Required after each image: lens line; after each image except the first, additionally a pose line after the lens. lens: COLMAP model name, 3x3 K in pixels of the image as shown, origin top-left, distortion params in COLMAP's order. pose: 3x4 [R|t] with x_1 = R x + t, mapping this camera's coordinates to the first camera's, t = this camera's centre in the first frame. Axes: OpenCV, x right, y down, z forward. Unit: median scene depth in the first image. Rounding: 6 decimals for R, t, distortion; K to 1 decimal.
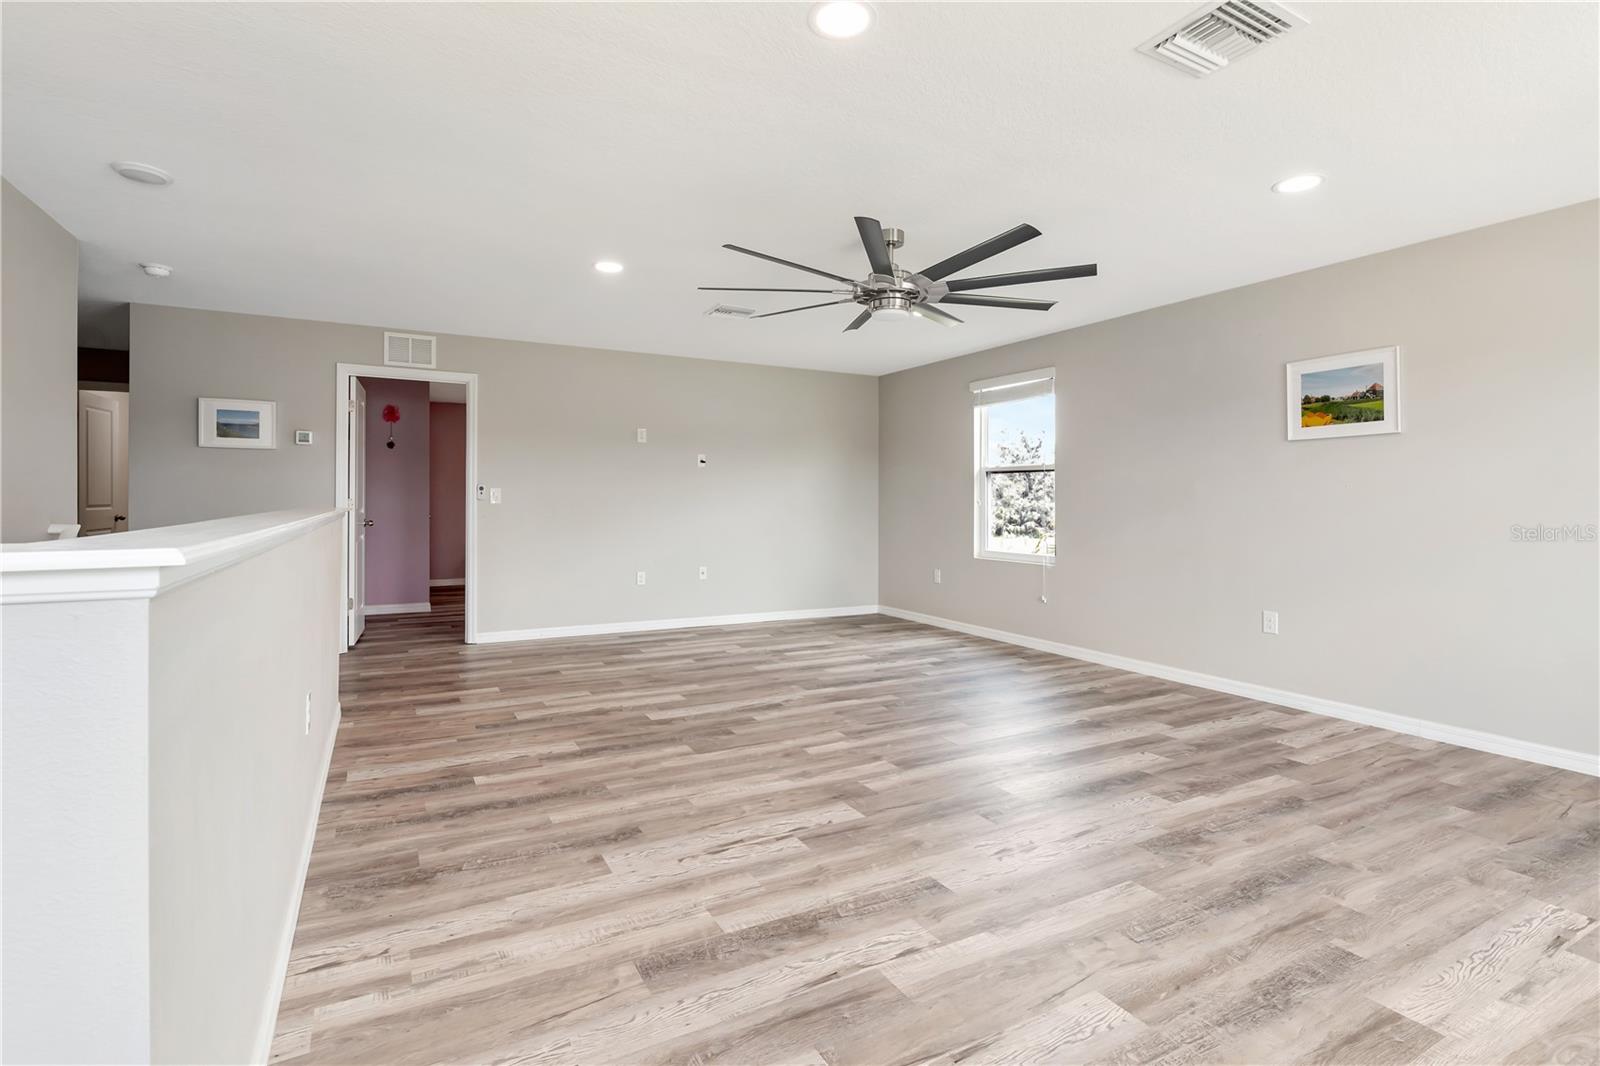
lens RADIAL K [[758.0, 0, 778.3], [0, 758.0, 504.7], [0, 0, 1]] dist [-0.005686, 0.003958]
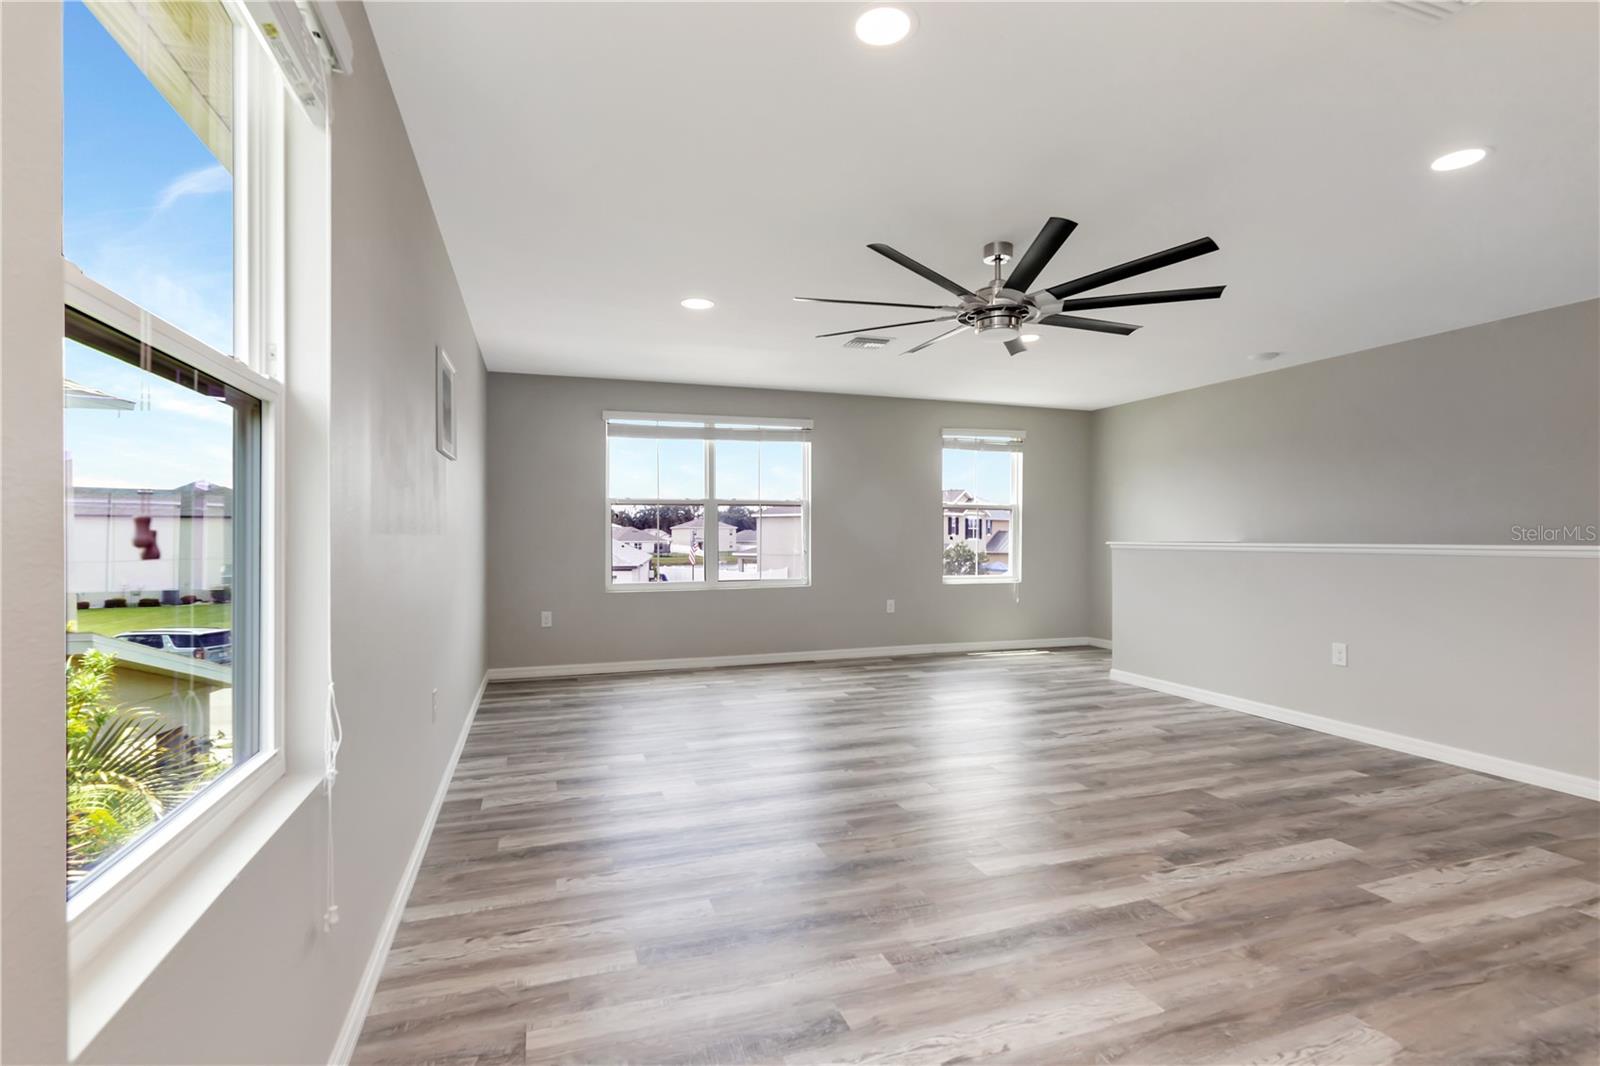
lens RADIAL K [[747.2, 0, 800.0], [0, 747.2, 533.0], [0, 0, 1]] dist [-0.004063, -0.000094]
pose [[-0.988781, 0.001888, 0.149359, 0.295130], [0.002204, 0.999996, 0.001947, -0.016632], [-0.149354, 0.002254, -0.988781, 2.293089]]
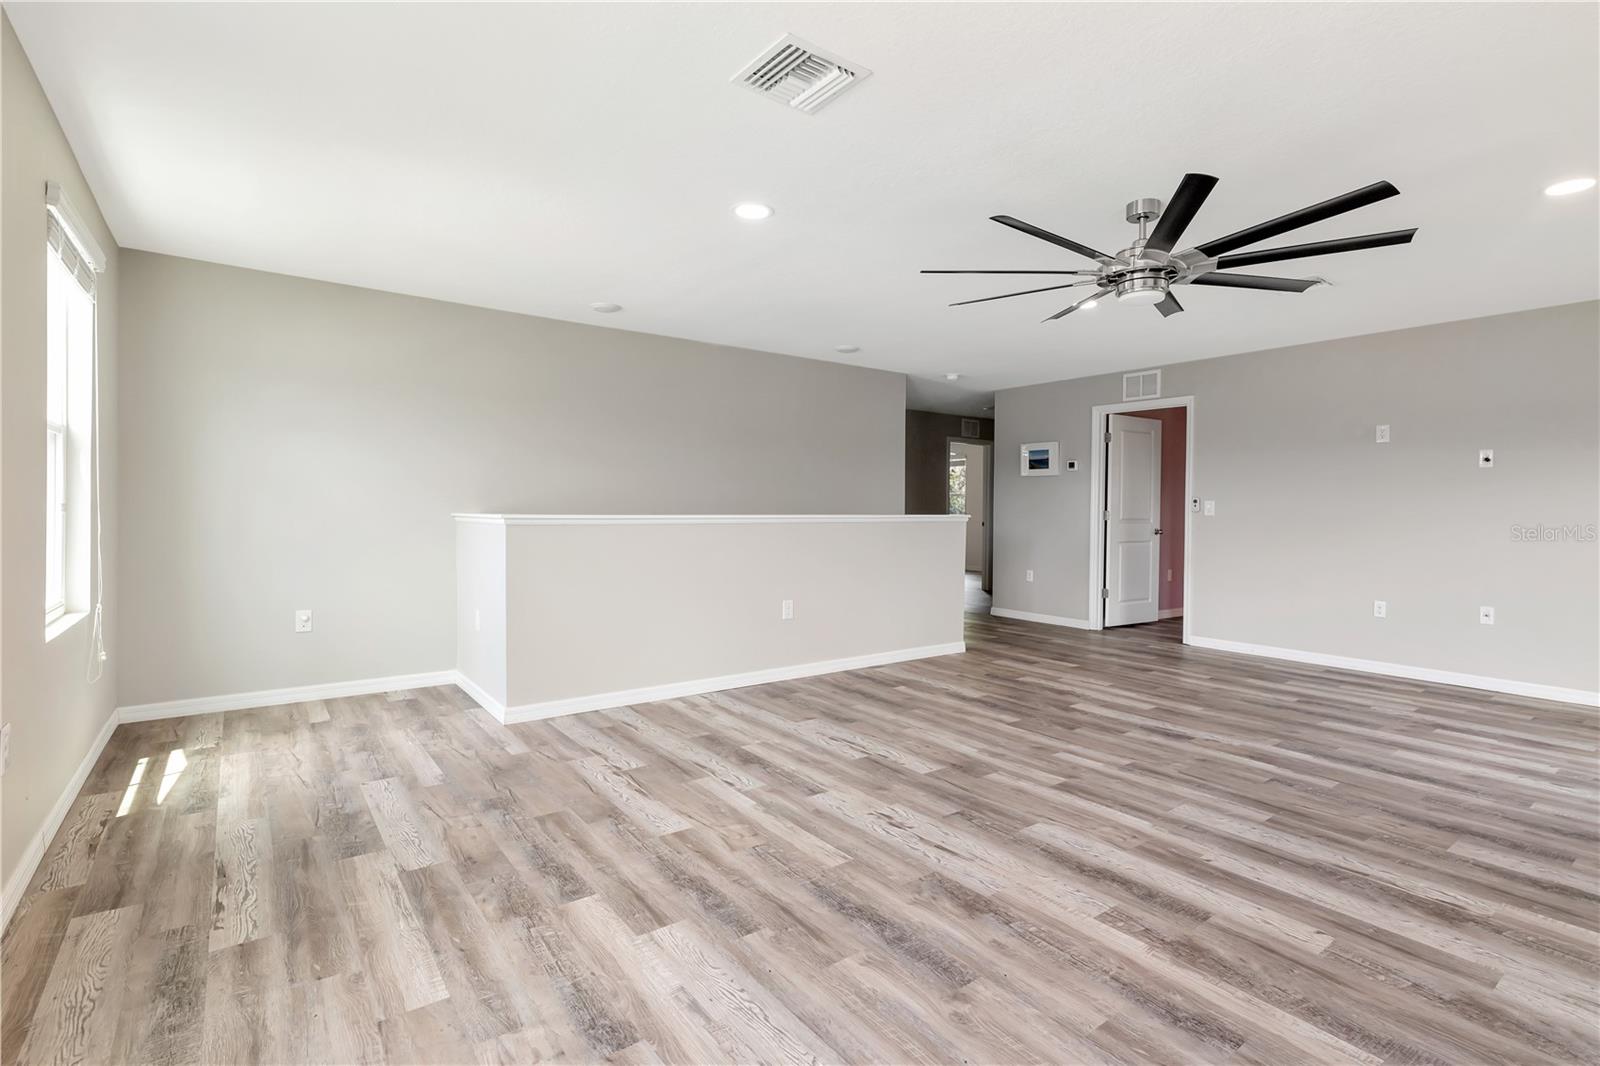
lens RADIAL K [[747.2, 0, 800.0], [0, 747.2, 533.0], [0, 0, 1]] dist [-0.004063, -0.000094]
pose [[0.149189, 0.028081, -0.988410, 1.102585], [-0.012250, 0.999572, 0.026549, 0.003403], [0.988733, 0.008147, 0.149469, 0.561616]]
